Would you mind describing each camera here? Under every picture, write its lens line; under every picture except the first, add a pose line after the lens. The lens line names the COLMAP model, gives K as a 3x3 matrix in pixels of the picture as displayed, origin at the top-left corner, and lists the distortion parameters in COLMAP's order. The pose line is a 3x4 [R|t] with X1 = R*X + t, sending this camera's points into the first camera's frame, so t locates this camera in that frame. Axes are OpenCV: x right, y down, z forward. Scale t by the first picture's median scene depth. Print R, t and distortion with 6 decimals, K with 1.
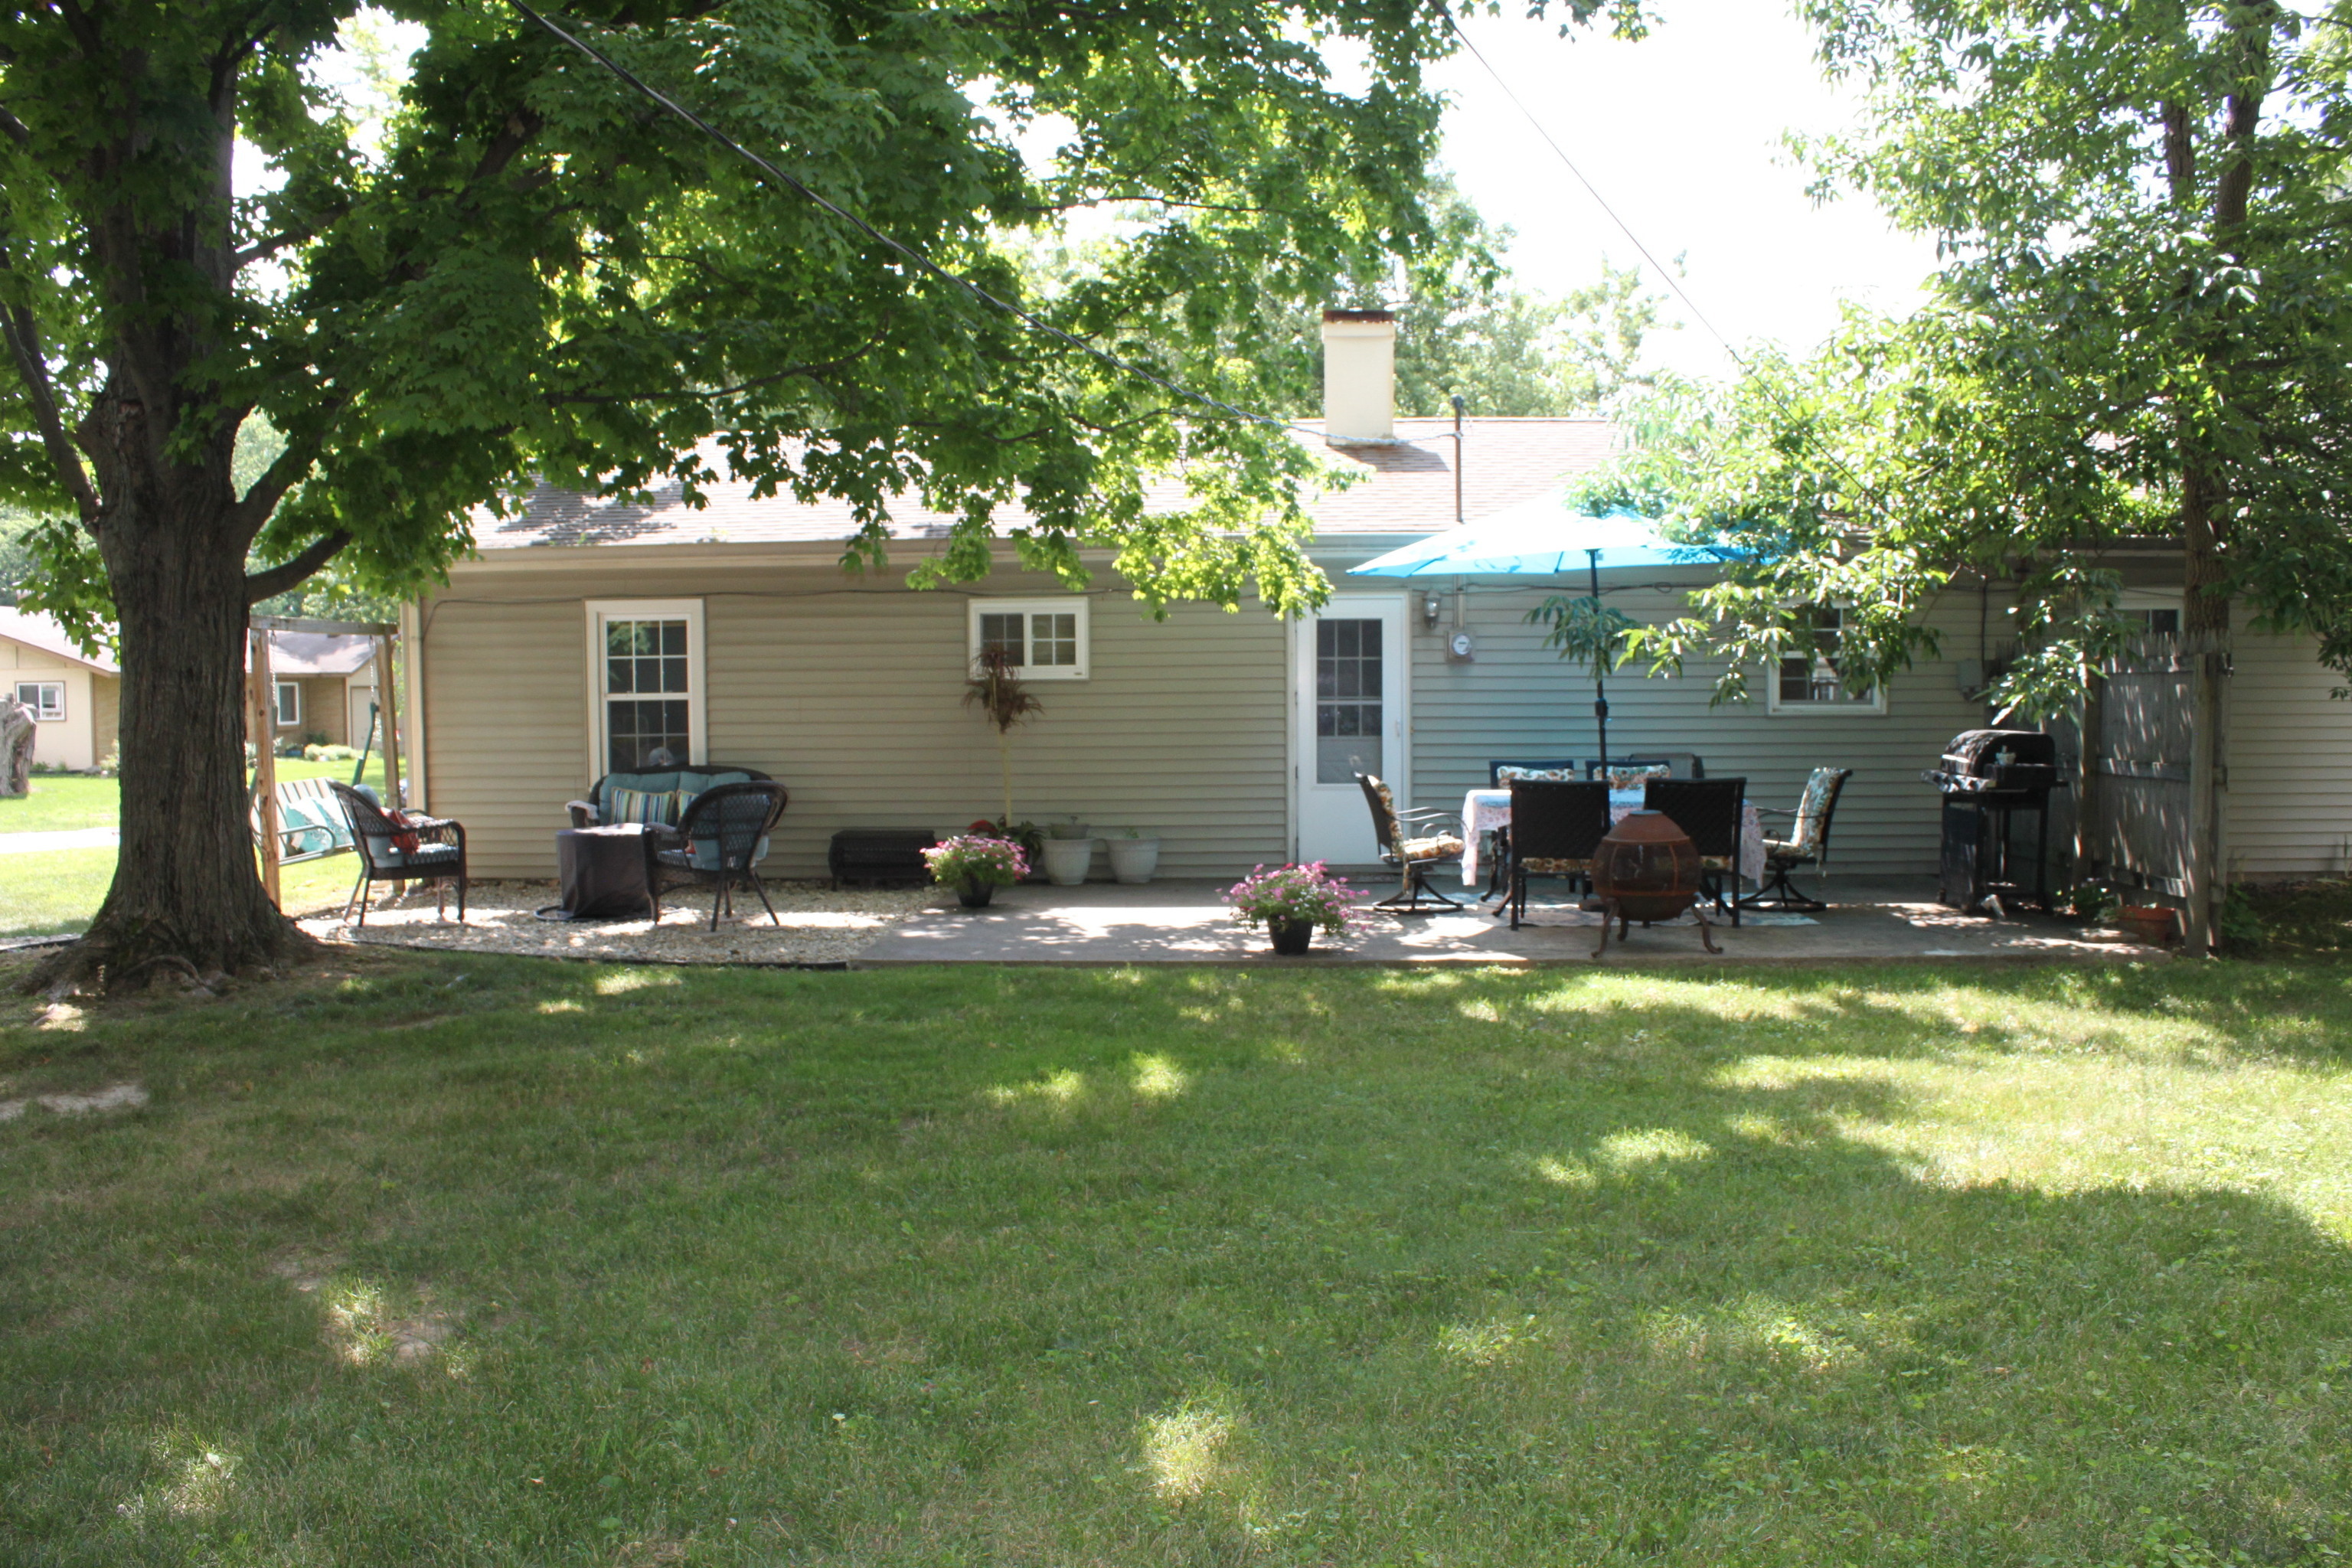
lens RADIAL K [[2004.7, 0, 1176.0], [0, 2004.7, 784.0], [0, 0, 1]] dist [-0.155506, 0.126473]
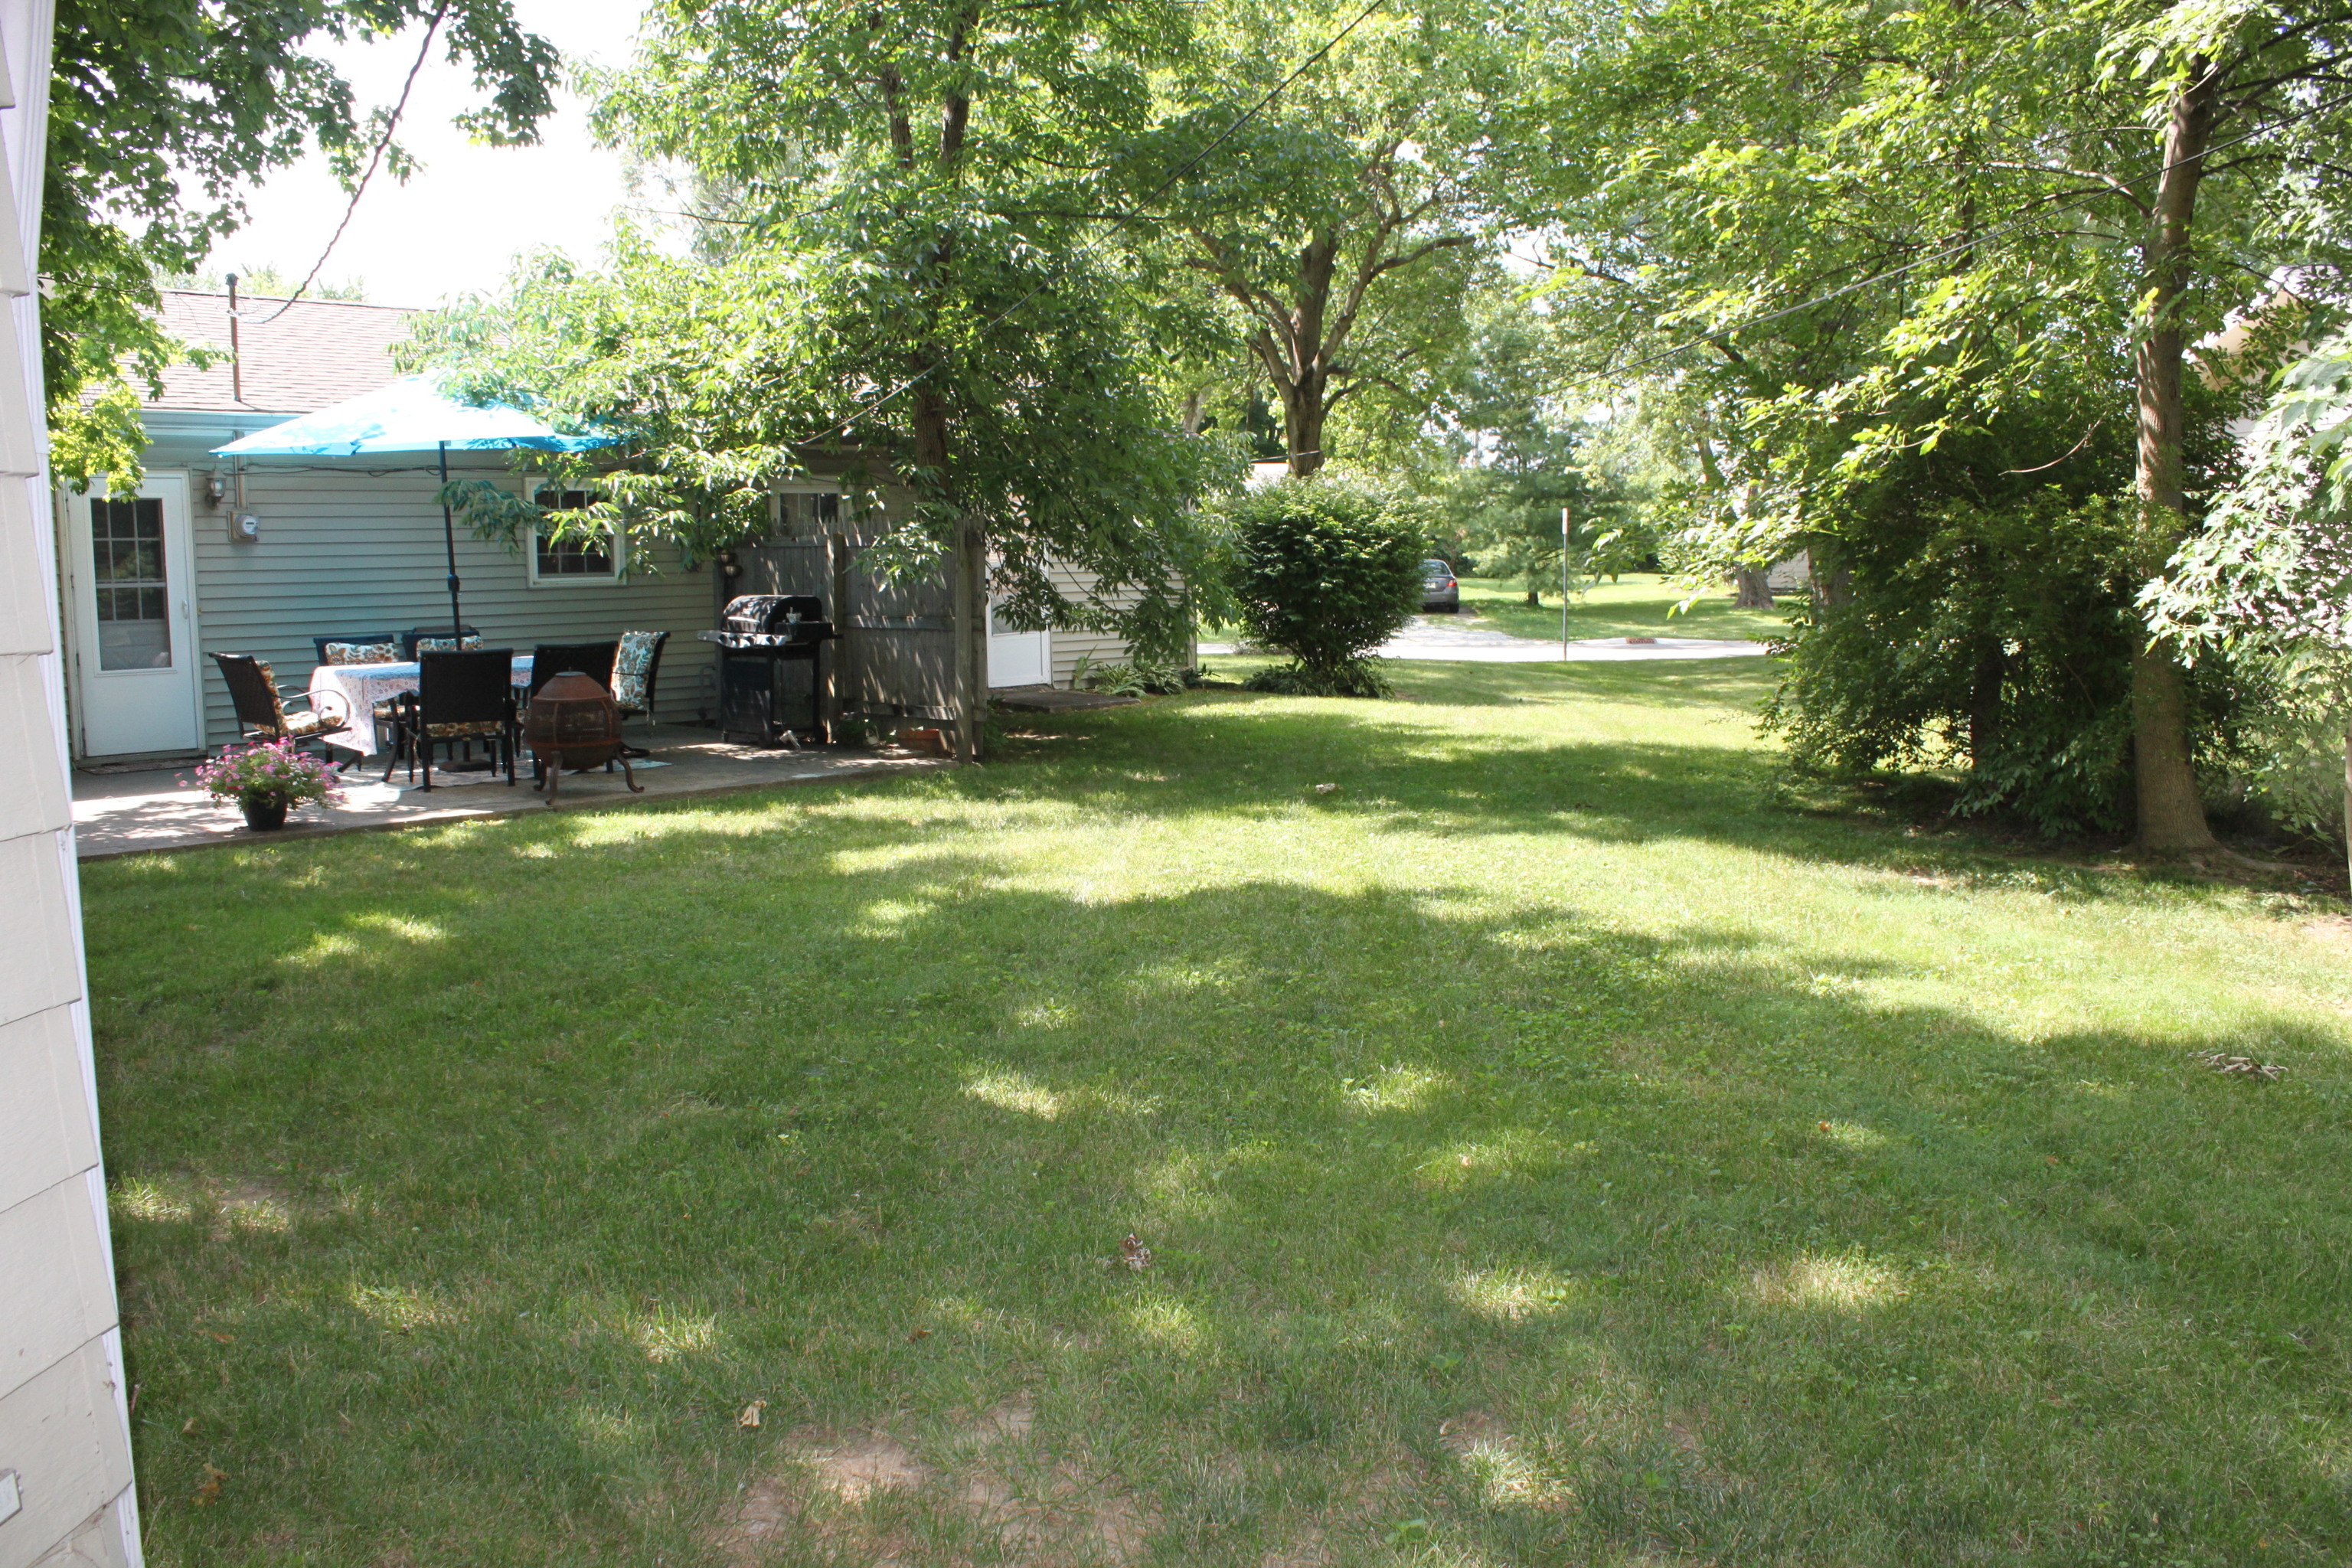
lens RADIAL K [[2004.7, 0, 1176.0], [0, 2004.7, 784.0], [0, 0, 1]] dist [-0.155506, 0.126473]
pose [[0.677375, -0.085131, 0.730696, -0.330656], [0.038814, 0.996034, 0.080062, 0.000121], [-0.734613, -0.025870, 0.677993, -0.013955]]
